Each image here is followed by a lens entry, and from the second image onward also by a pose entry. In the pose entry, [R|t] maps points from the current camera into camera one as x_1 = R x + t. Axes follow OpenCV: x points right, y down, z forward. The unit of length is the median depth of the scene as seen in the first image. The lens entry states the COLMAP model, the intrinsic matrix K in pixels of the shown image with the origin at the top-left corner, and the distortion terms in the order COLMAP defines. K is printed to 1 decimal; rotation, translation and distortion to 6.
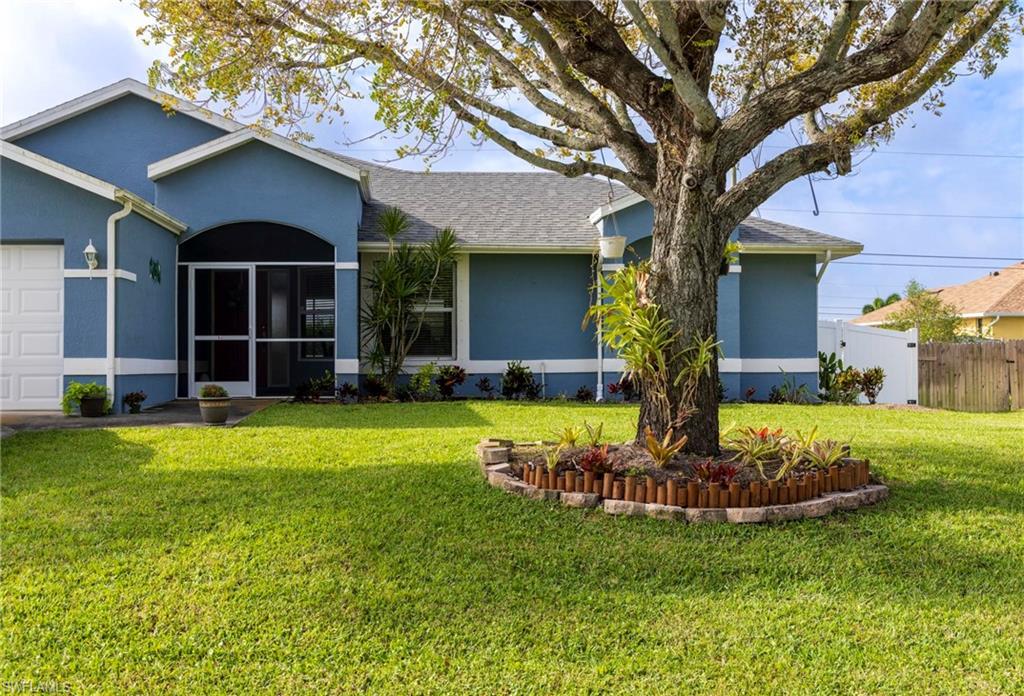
lens RADIAL K [[1264.4, 0, 508.5], [0, 1264.4, 340.6], [0, 0, 1]] dist [0.007203, 0.000000]
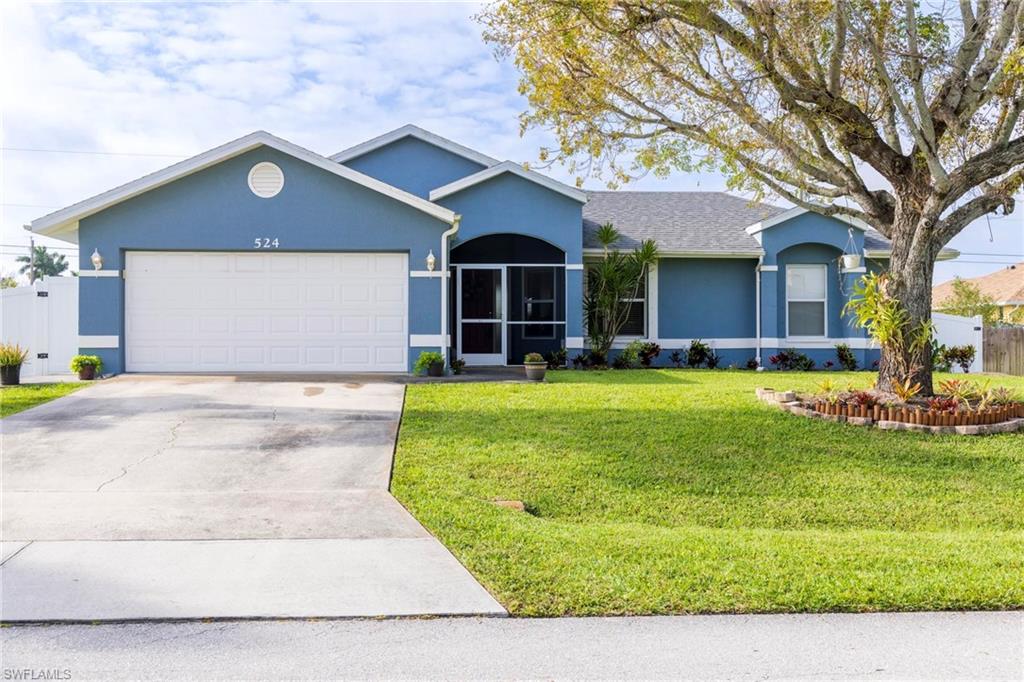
lens RADIAL K [[1200.9, 0, 513.8], [0, 1200.9, 347.8], [0, 0, 1]] dist [0.009966, 0.000000]
pose [[0.999990, 0.003674, -0.002531, -0.195982], [-0.003626, 0.999816, 0.018814, 0.002414], [0.002600, -0.018804, 0.999820, -0.273517]]
